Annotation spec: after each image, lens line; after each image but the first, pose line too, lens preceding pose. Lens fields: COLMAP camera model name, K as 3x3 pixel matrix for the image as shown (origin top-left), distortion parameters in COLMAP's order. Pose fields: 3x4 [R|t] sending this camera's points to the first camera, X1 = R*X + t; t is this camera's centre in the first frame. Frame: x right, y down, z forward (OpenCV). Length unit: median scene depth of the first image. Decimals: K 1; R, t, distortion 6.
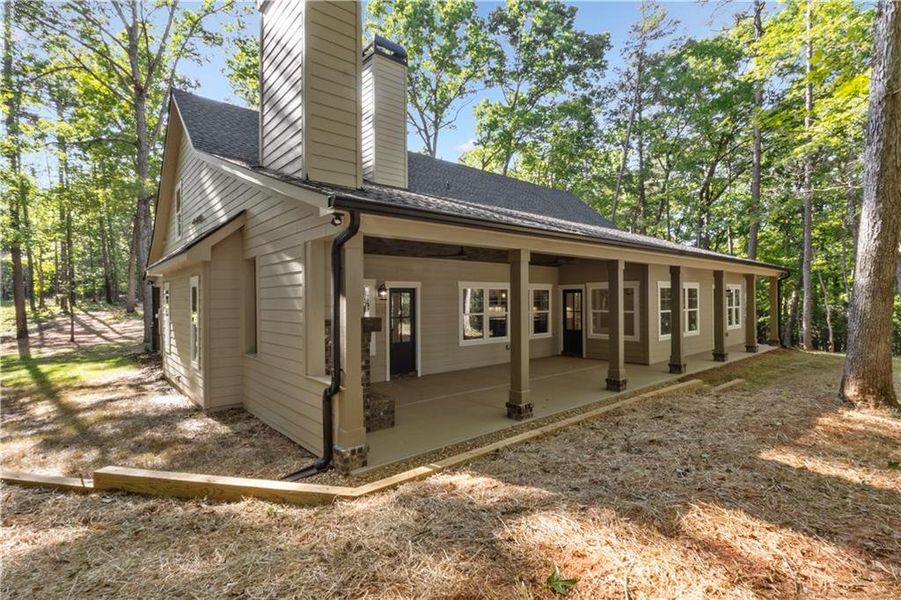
lens RADIAL K [[423.8, 0, 447.3], [0, 423.8, 300.9], [0, 0, 1]] dist [0.005674, 0.000633]
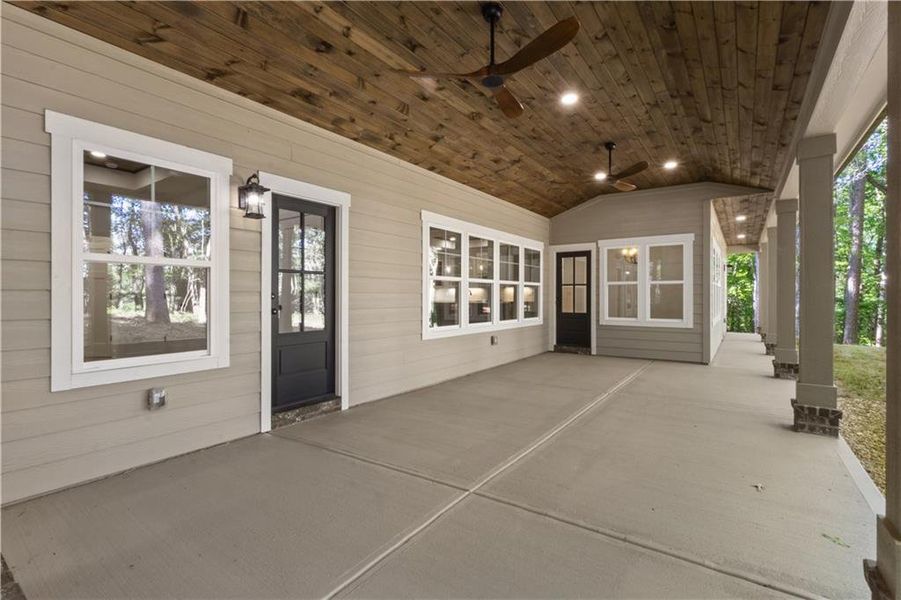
lens RADIAL K [[423.8, 0, 455.6], [0, 423.8, 296.7], [0, 0, 1]] dist [0.005674, 0.000633]
pose [[0.965330, 0.008666, 0.260890, -0.061168], [-0.008737, 0.999961, -0.000890, 0.052515], [-0.260888, -0.001420, 0.965368, 0.473483]]
